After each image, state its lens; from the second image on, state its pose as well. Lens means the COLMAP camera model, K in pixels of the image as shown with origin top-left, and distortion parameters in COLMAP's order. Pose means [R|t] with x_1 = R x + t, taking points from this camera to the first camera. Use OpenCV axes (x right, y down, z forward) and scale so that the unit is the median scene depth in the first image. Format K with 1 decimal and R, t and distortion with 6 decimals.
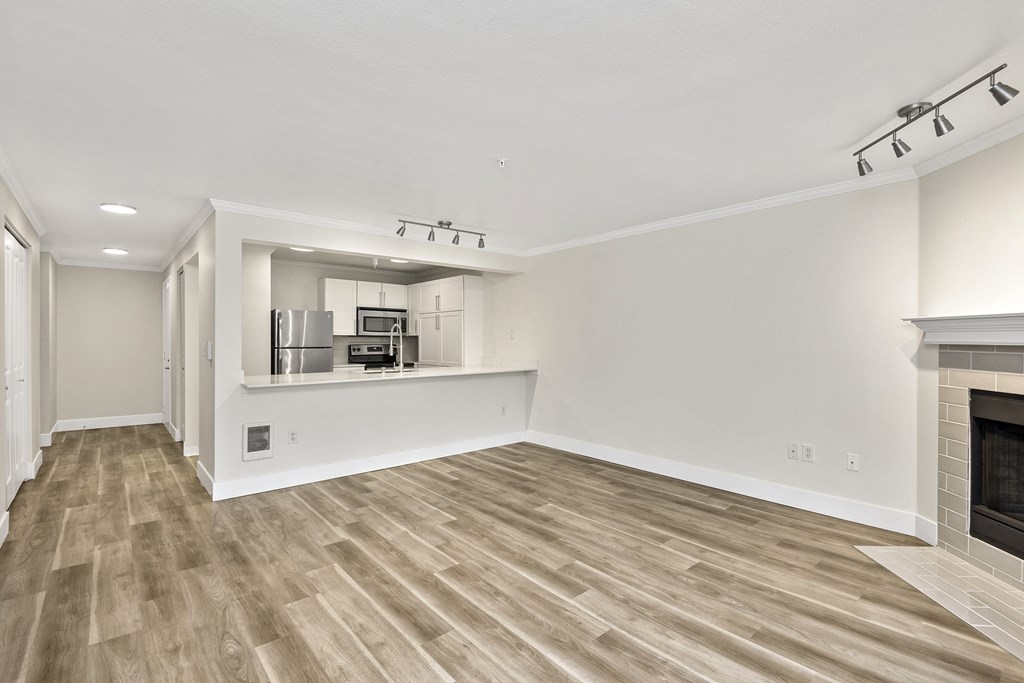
lens RADIAL K [[473.9, 0, 509.4], [0, 473.9, 339.1], [0, 0, 1]] dist [0.040368, -0.033276]
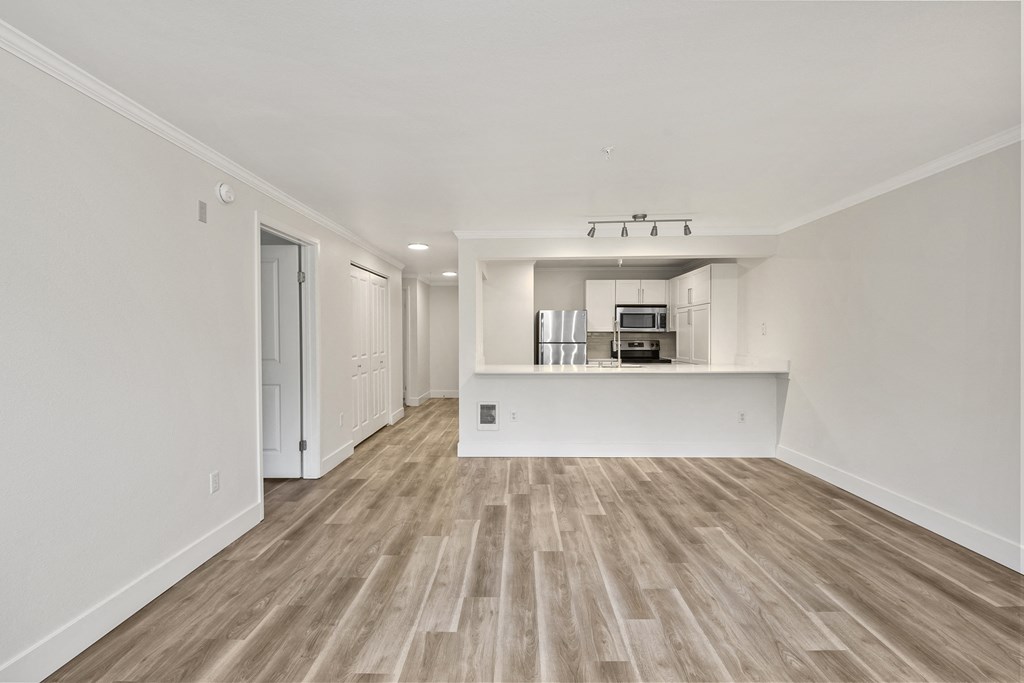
lens RADIAL K [[468.0, 0, 508.6], [0, 468.0, 339.7], [0, 0, 1]] dist [0.015219, -0.013458]
pose [[0.749692, 0.004245, -0.661773, 0.331491], [0.003233, 0.999944, 0.010076, -0.001420], [0.661778, -0.009693, 0.749637, 0.108683]]
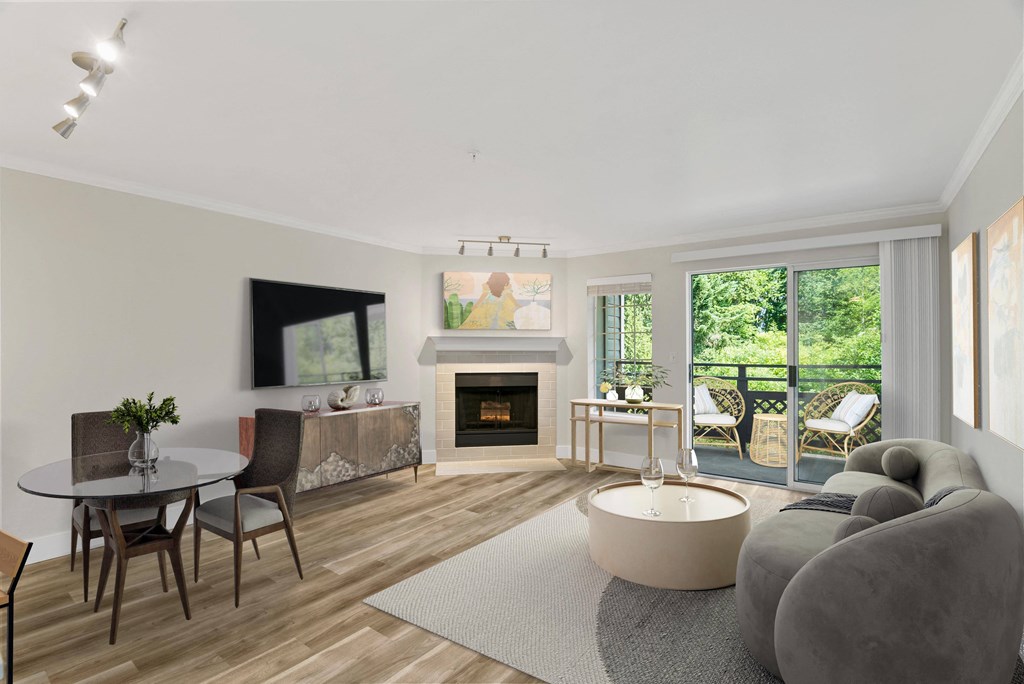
lens RADIAL K [[475.7, 0, 511.3], [0, 475.7, 344.6], [0, 0, 1]] dist [-0.000487, -0.023919]
pose [[-0.234927, 0.009503, 0.971967, -0.664083], [0.001915, 0.999955, -0.009314, 0.003247], [-0.972011, -0.000327, -0.234935, 0.819927]]
